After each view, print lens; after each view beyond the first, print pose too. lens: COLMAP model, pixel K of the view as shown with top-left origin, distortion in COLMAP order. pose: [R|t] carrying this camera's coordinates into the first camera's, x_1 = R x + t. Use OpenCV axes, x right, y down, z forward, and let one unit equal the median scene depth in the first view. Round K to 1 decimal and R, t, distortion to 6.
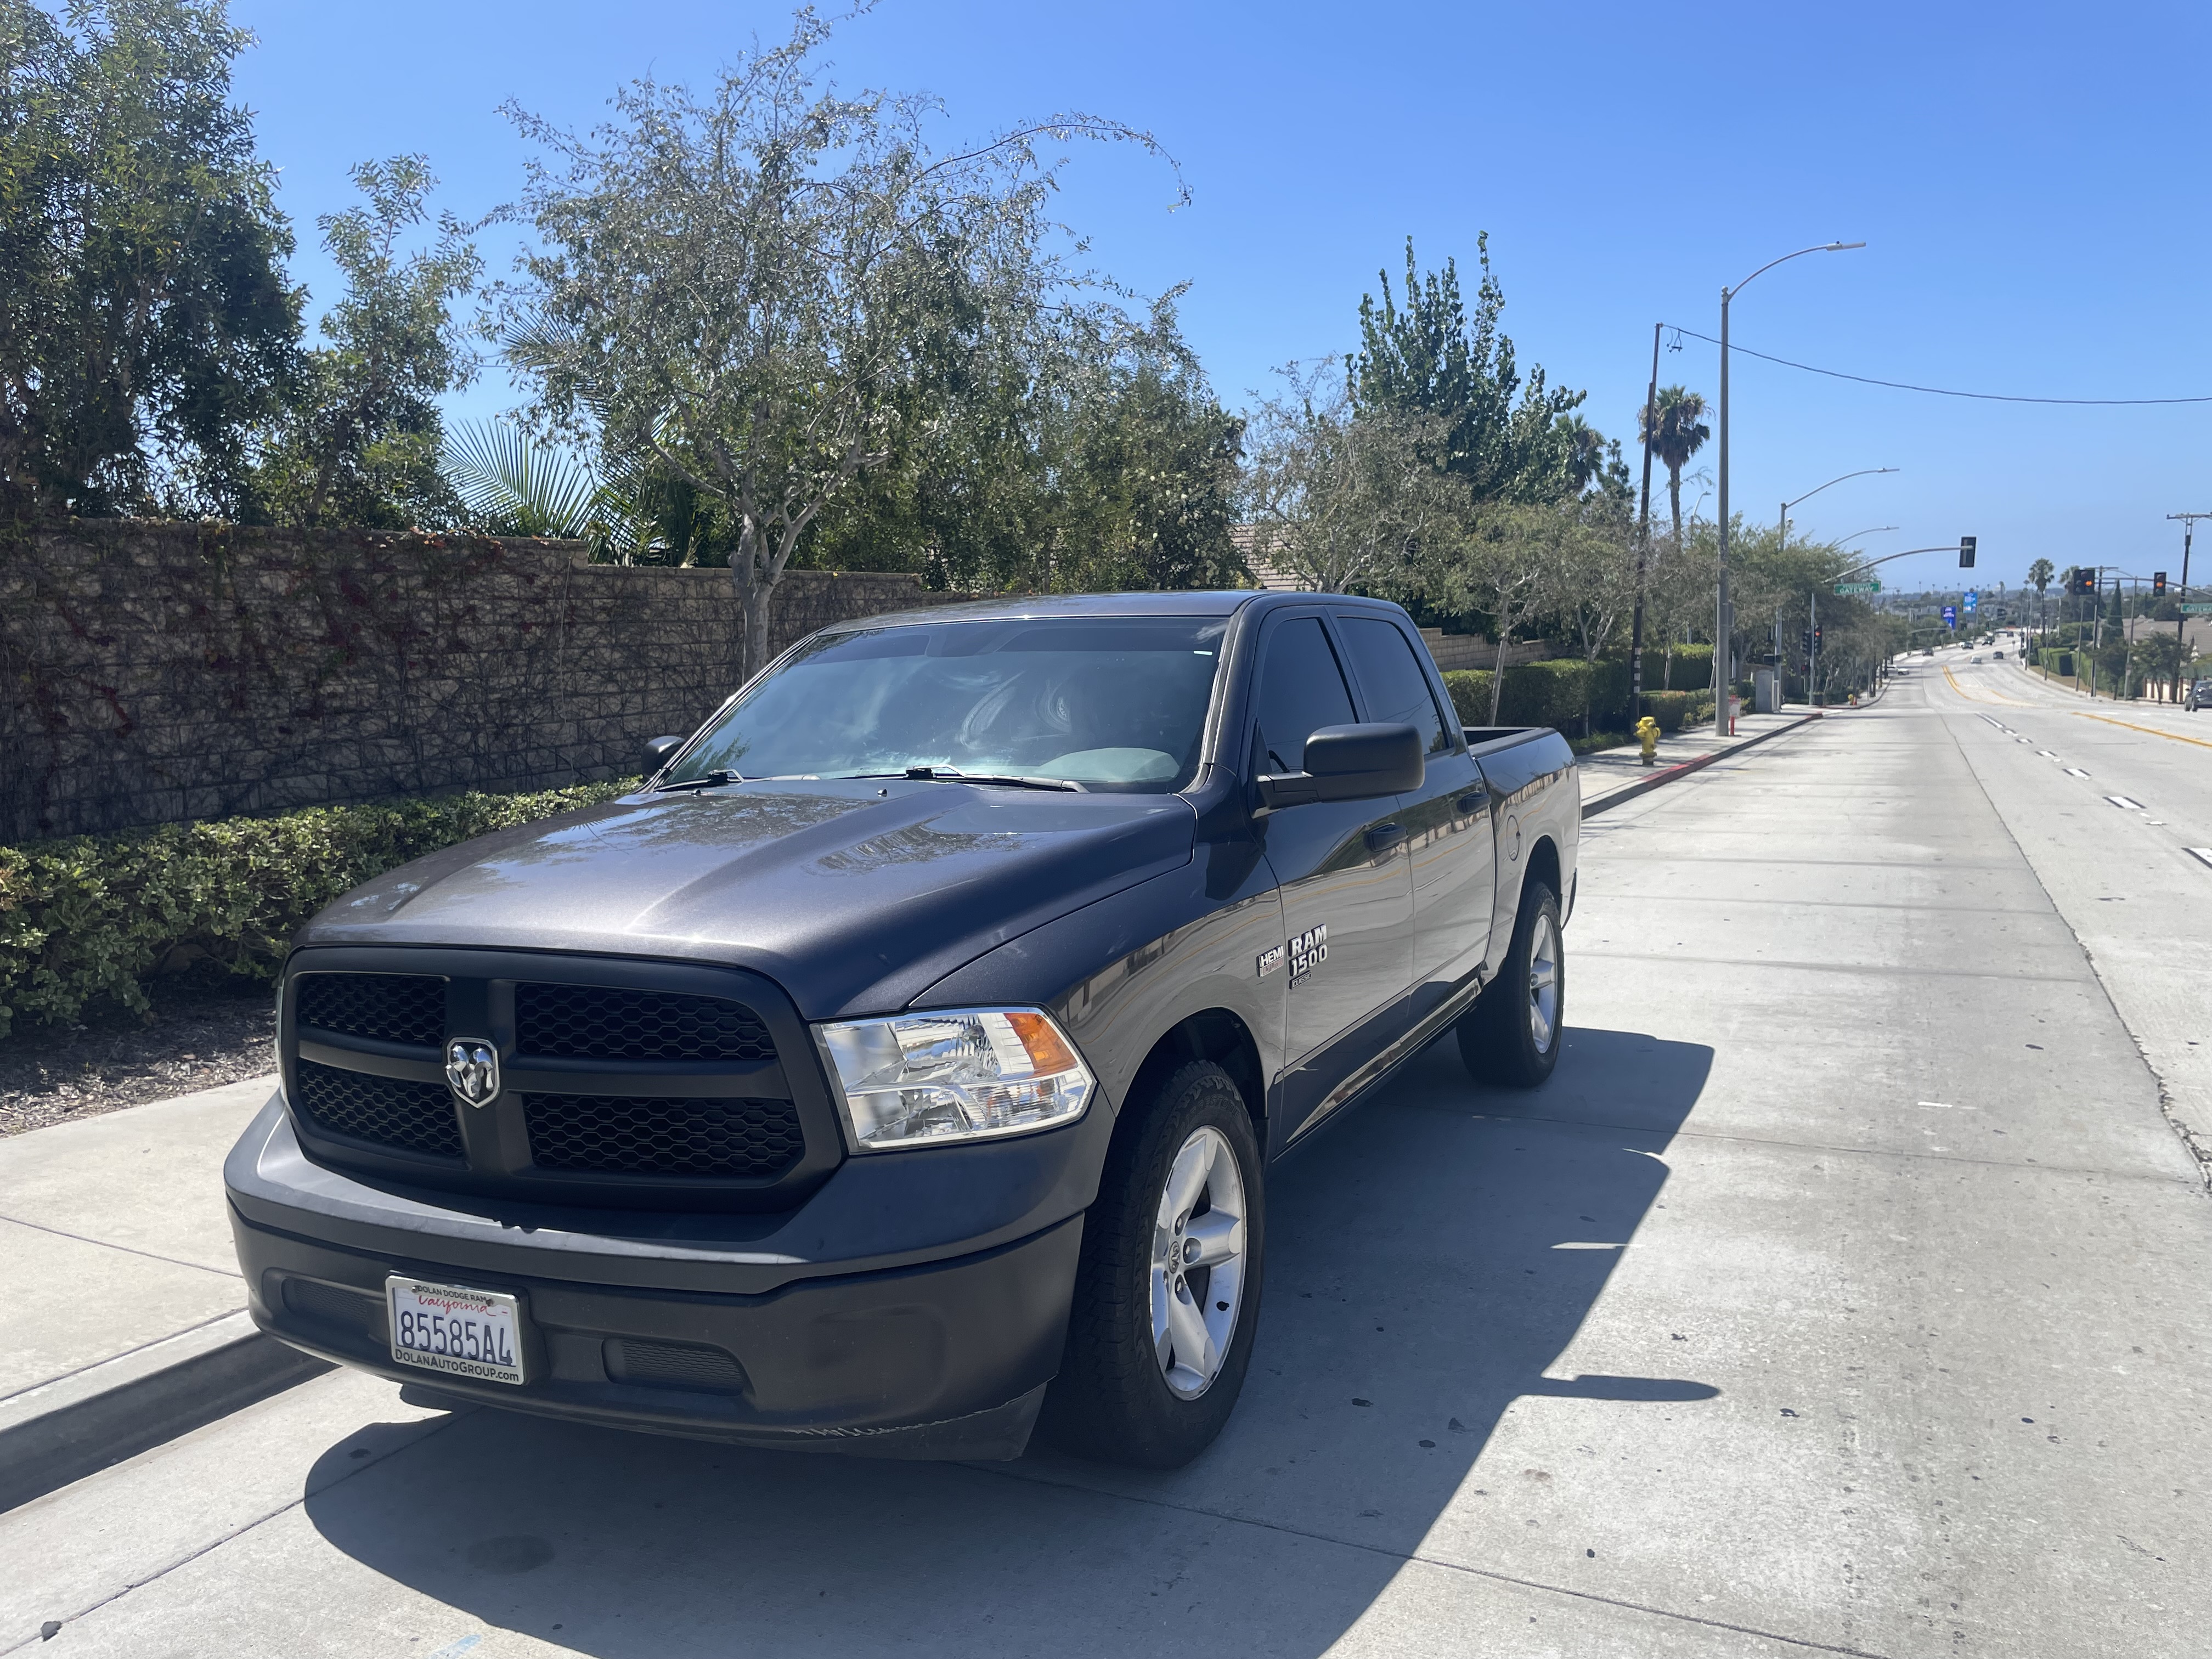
lens RADIAL K [[1662.2, 0, 1128.3], [0, 1662.2, 827.0], [0, 0, 1]] dist [0.090522, -0.114070]
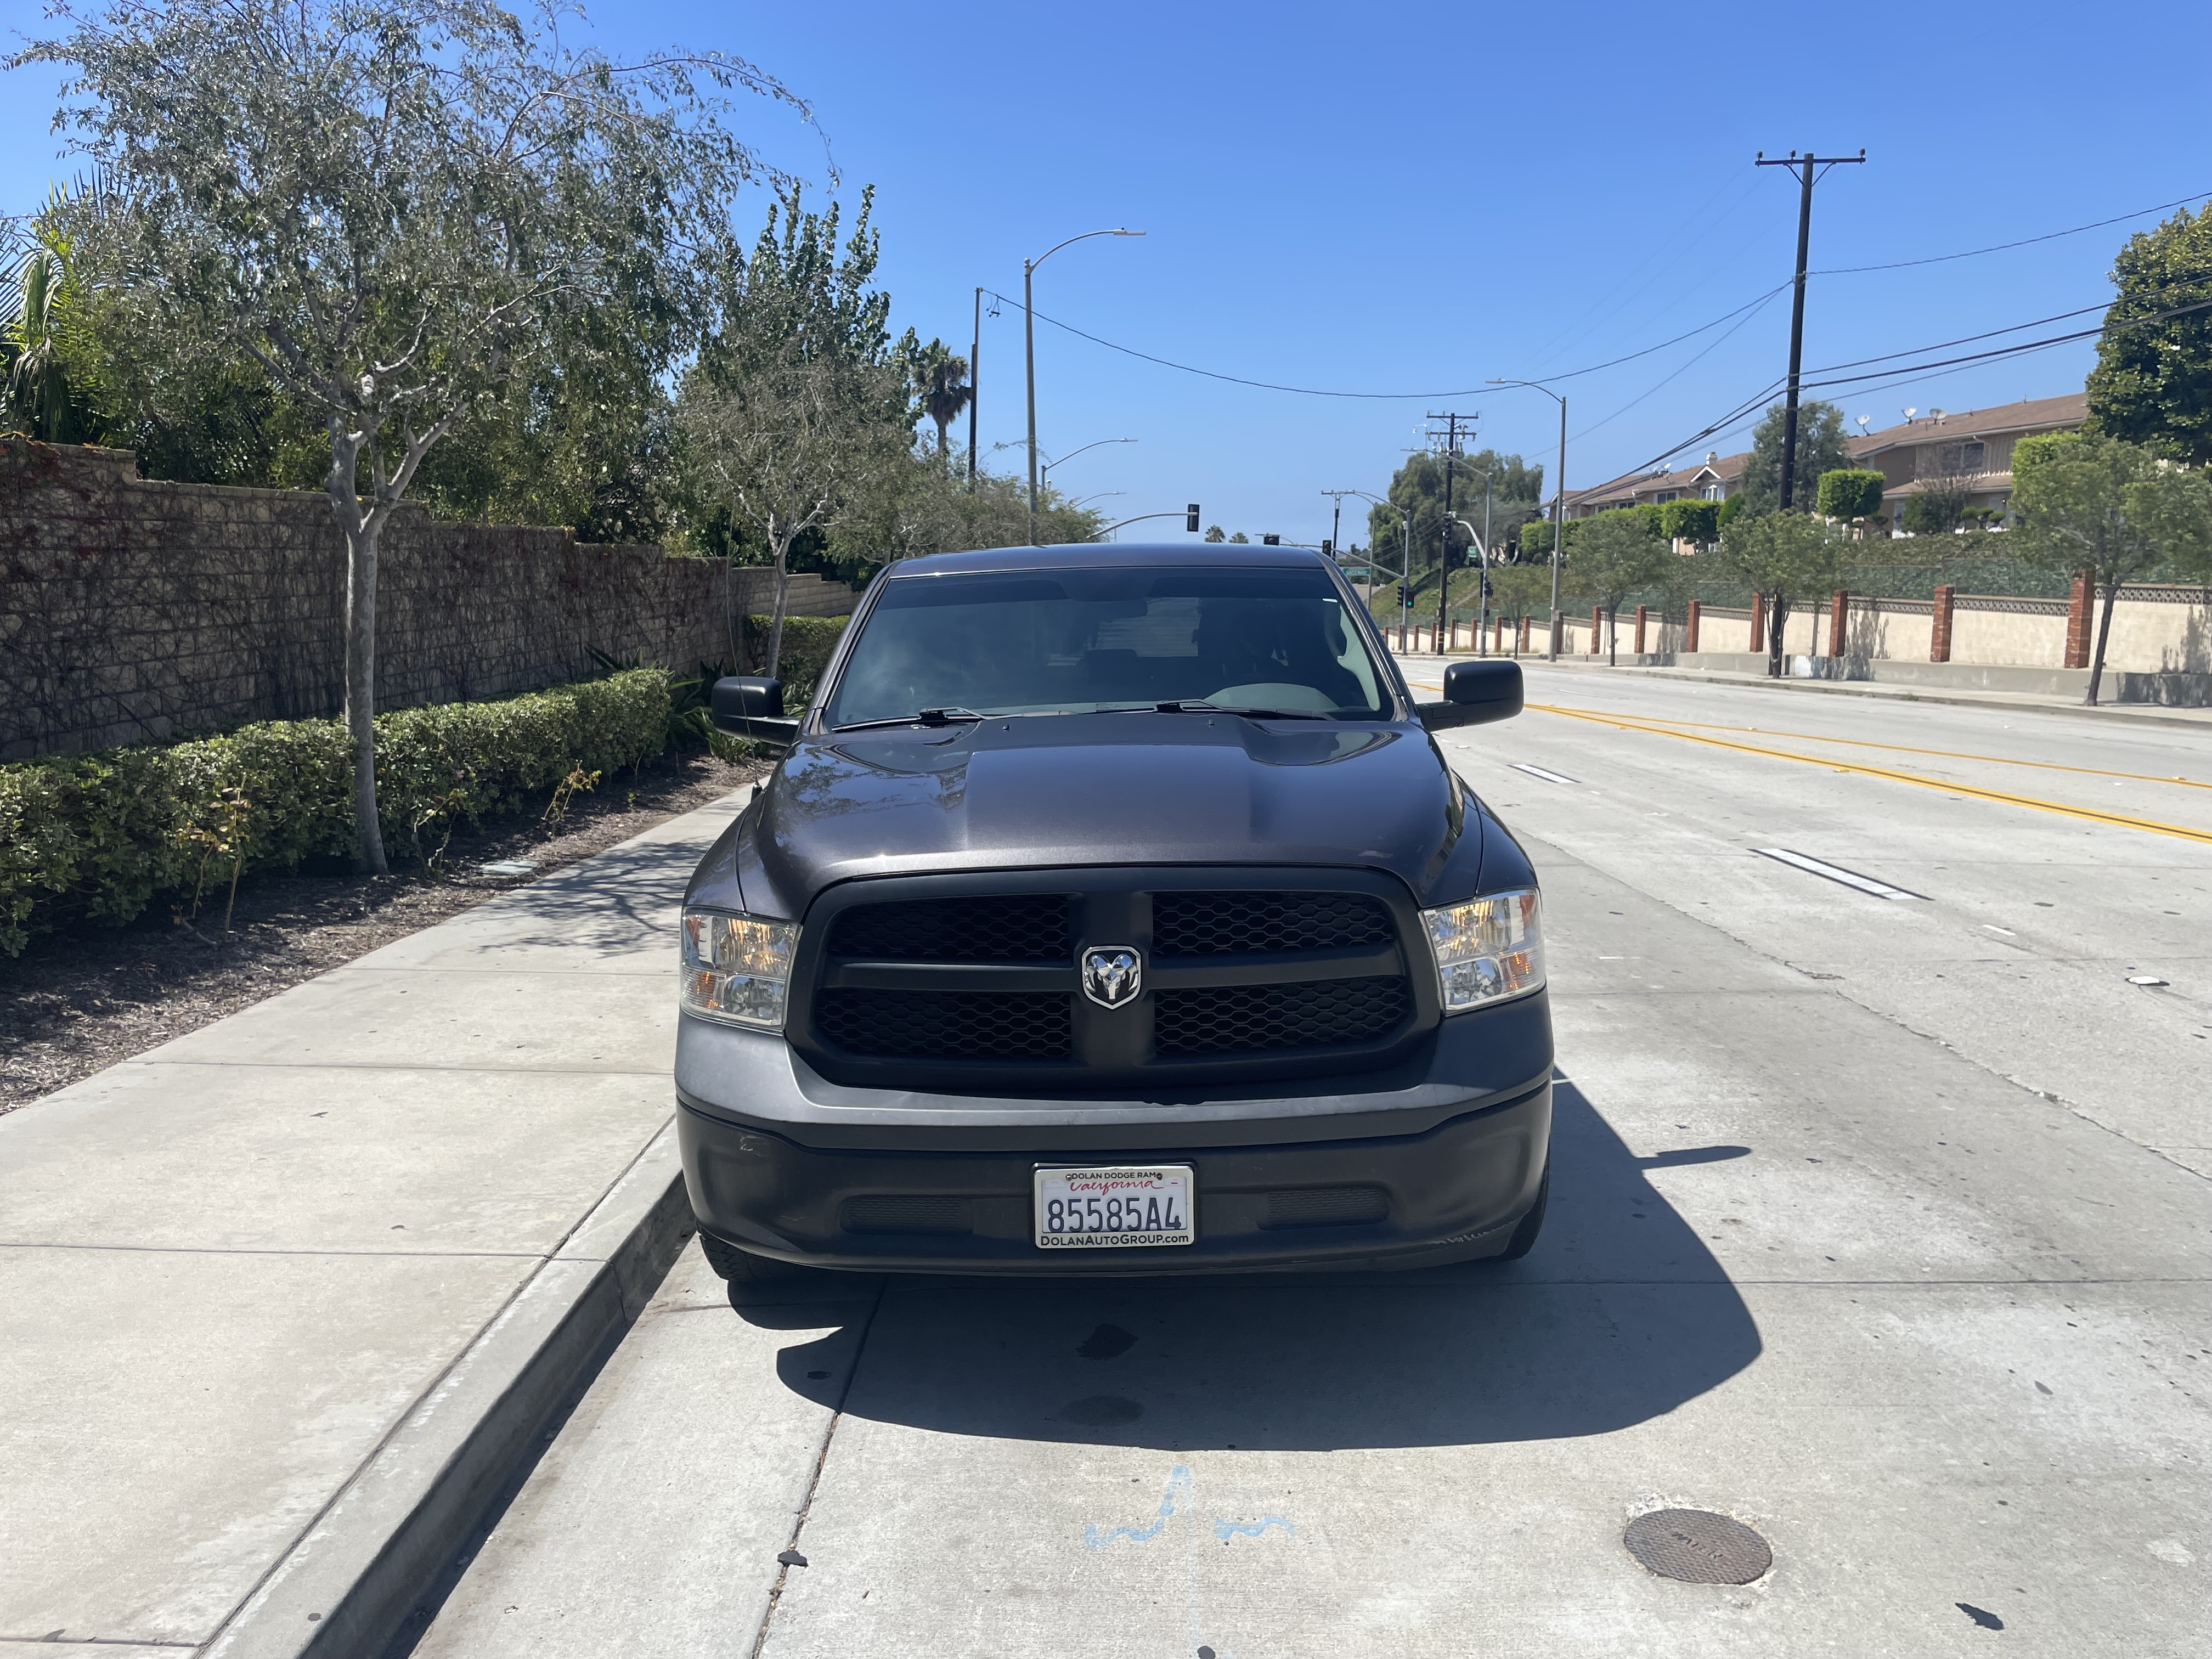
lens RADIAL K [[1662.2, 0, 1128.3], [0, 1662.2, 827.0], [0, 0, 1]] dist [0.090522, -0.114070]
pose [[0.900464, -0.043975, 0.432703, -0.262659], [0.029908, 0.998781, 0.039265, 0.001297], [-0.433902, -0.022416, 0.900681, 0.003013]]
